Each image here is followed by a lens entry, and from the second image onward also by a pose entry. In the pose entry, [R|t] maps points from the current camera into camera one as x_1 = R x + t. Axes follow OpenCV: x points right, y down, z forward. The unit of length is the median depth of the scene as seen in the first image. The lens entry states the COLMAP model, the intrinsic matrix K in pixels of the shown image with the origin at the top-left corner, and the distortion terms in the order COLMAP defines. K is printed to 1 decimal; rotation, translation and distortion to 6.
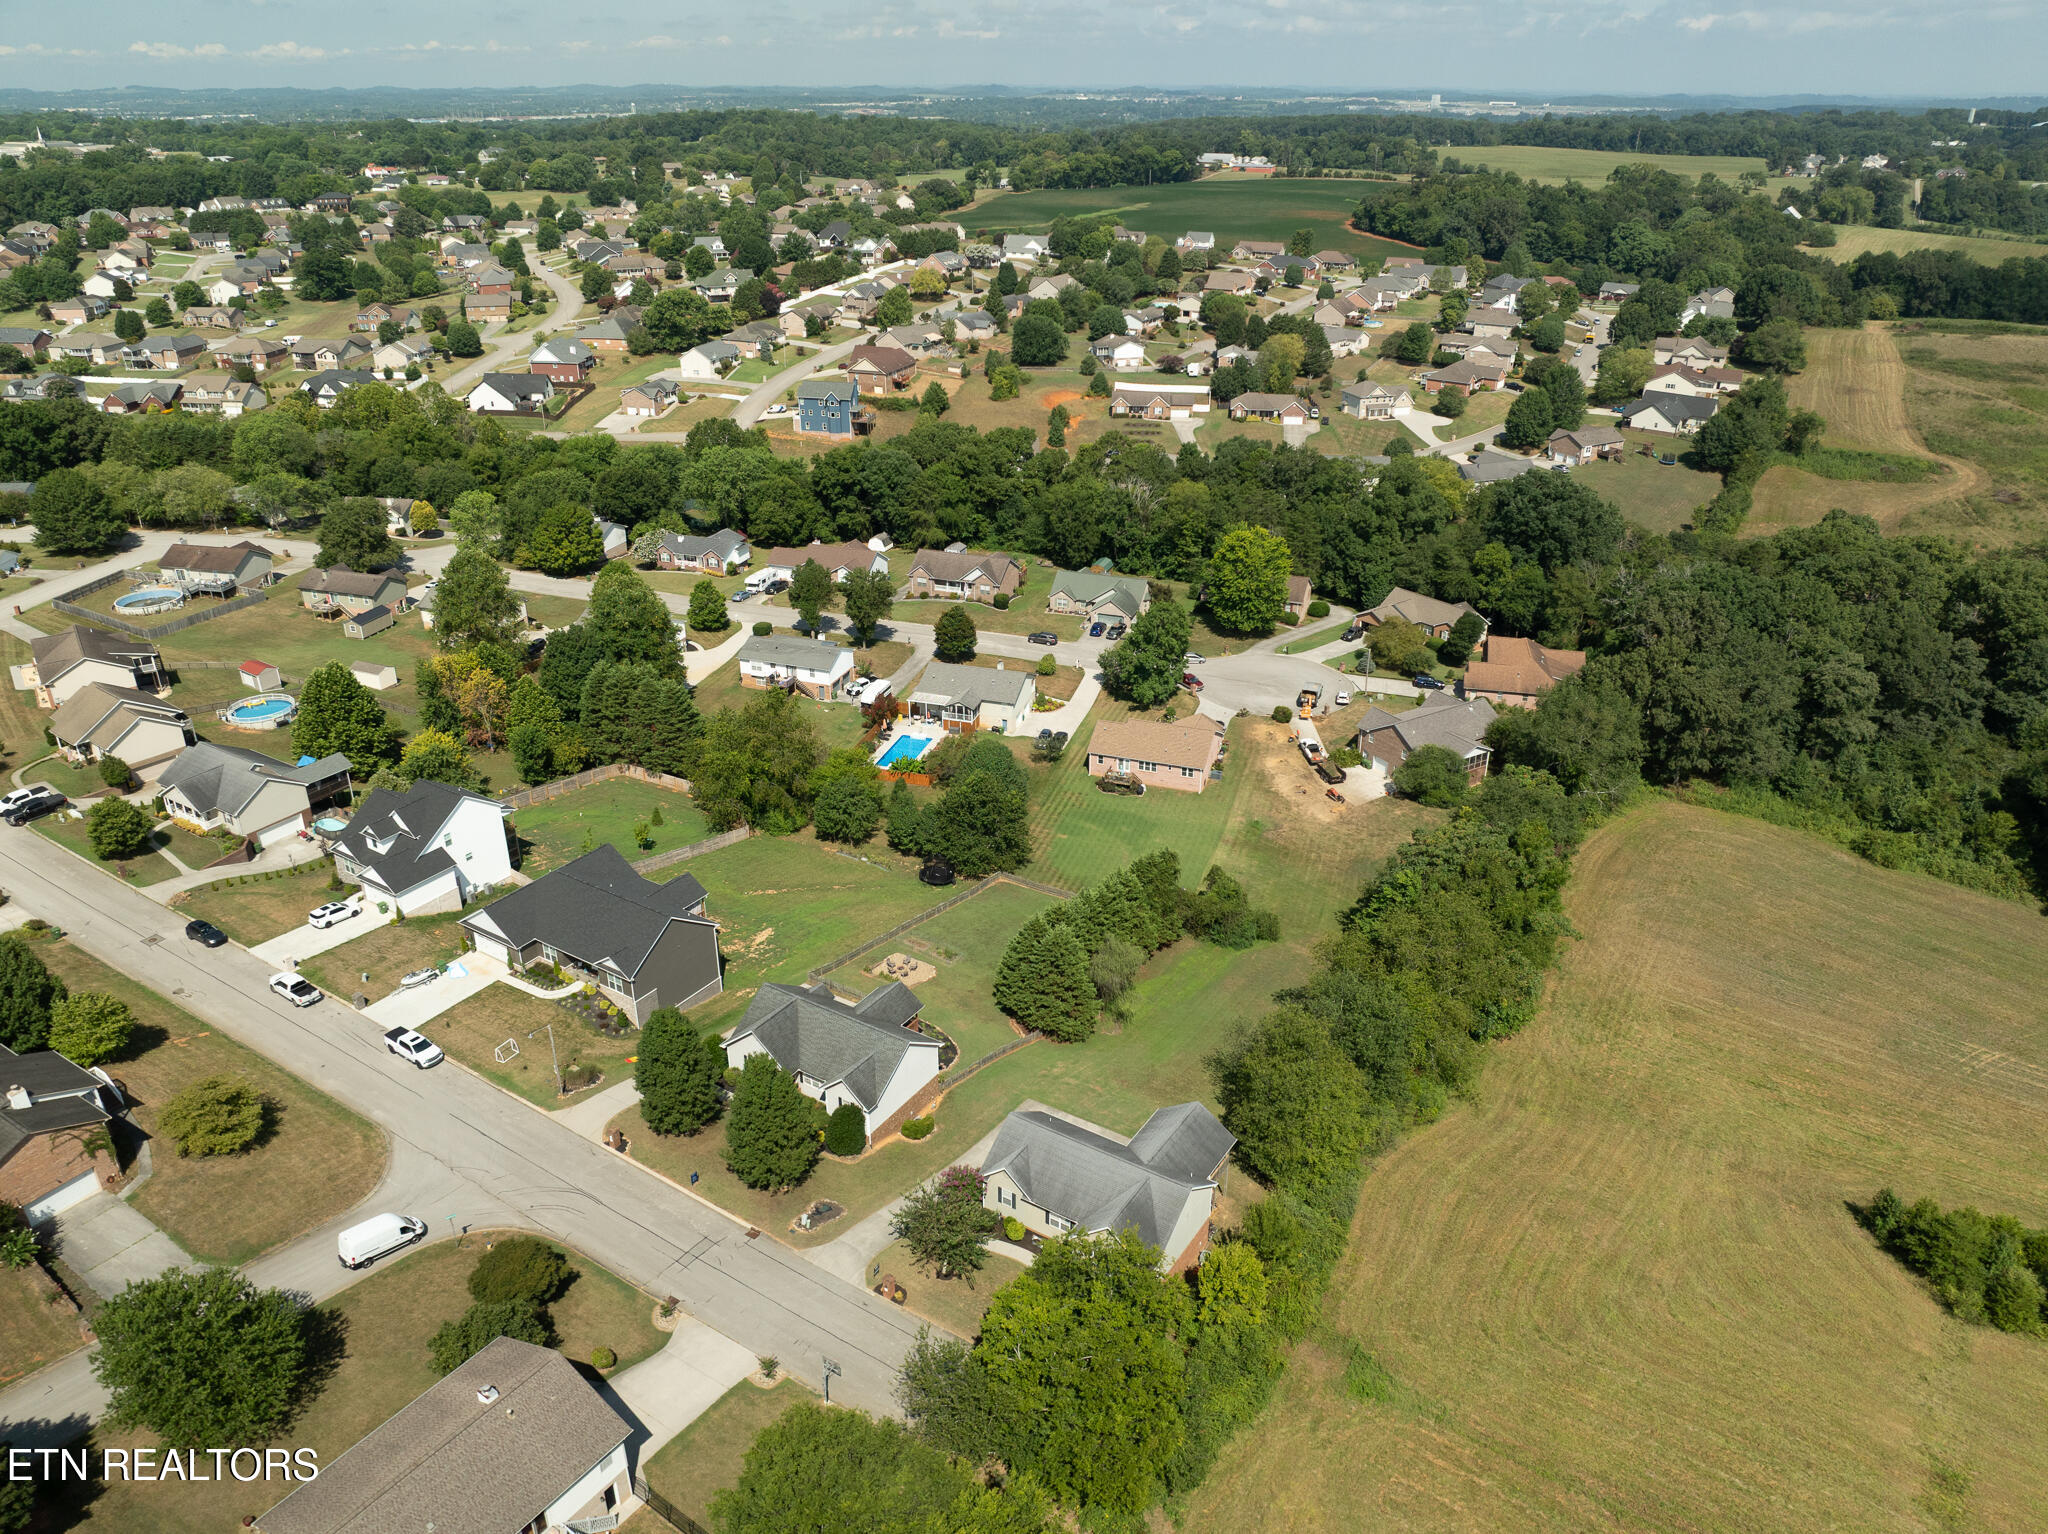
lens RADIAL K [[1543.1, 0, 1066.2], [0, 1543.1, 730.2], [0, 0, 1]] dist [-0.003269, -0.056262]
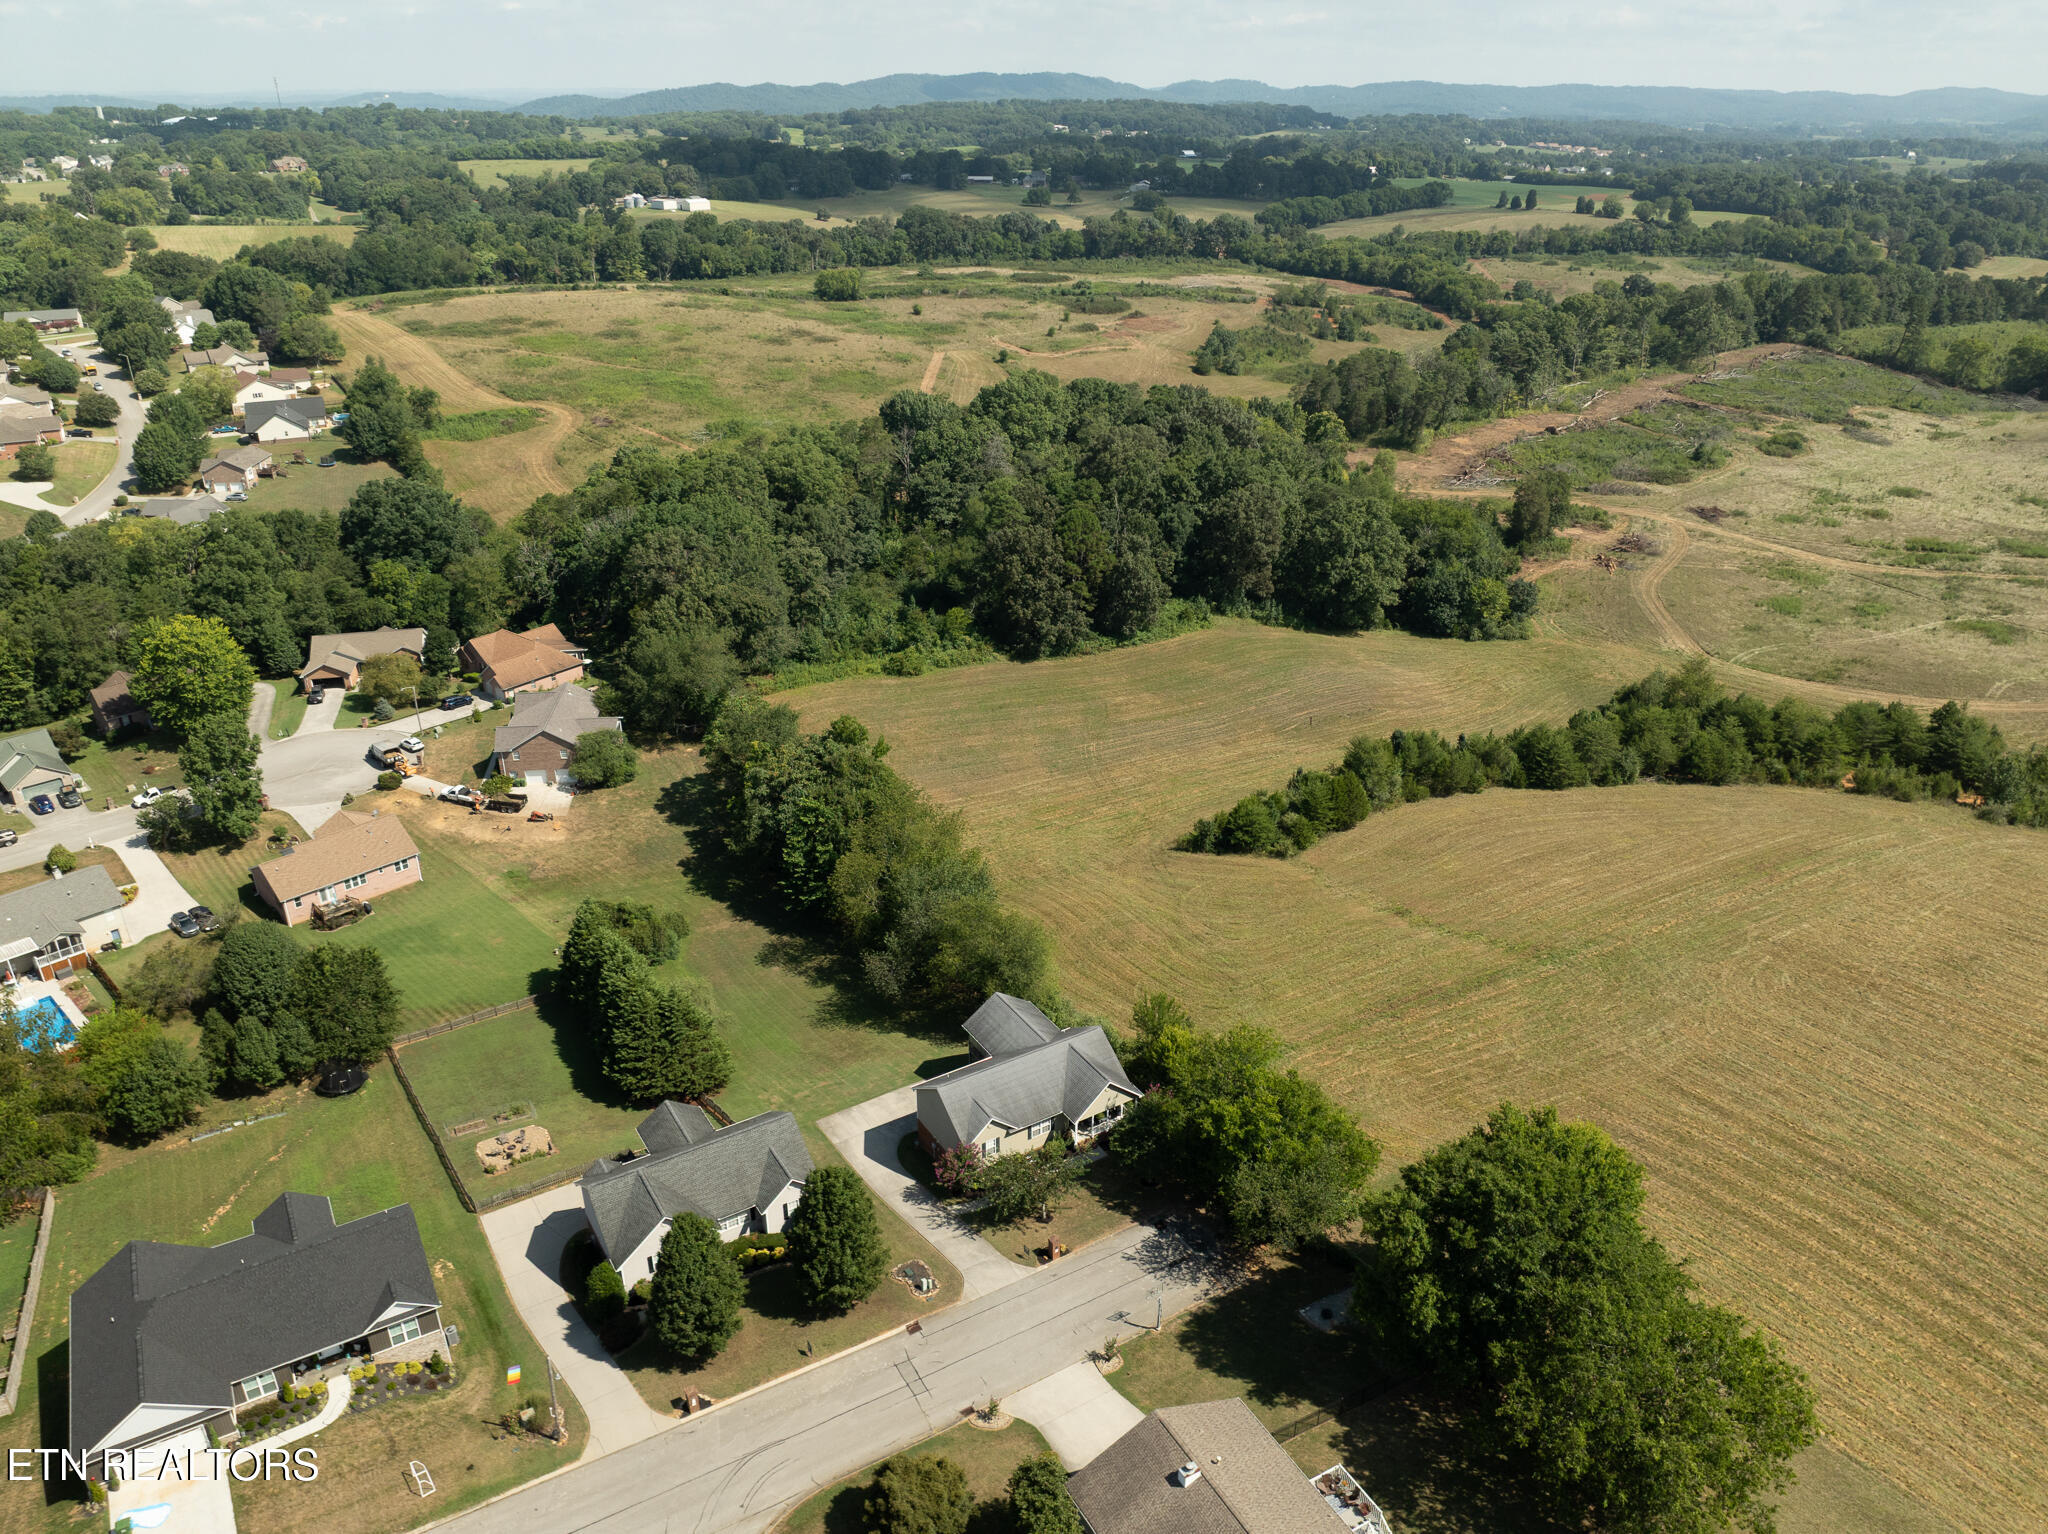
lens RADIAL K [[1543.1, 0, 1066.2], [0, 1543.1, 730.2], [0, 0, 1]] dist [-0.003269, -0.056262]
pose [[0.394818, -0.359965, 0.845307, -0.441149], [0.360238, 0.907032, 0.217994, -0.088191], [-0.845191, 0.218444, 0.487786, 0.216549]]
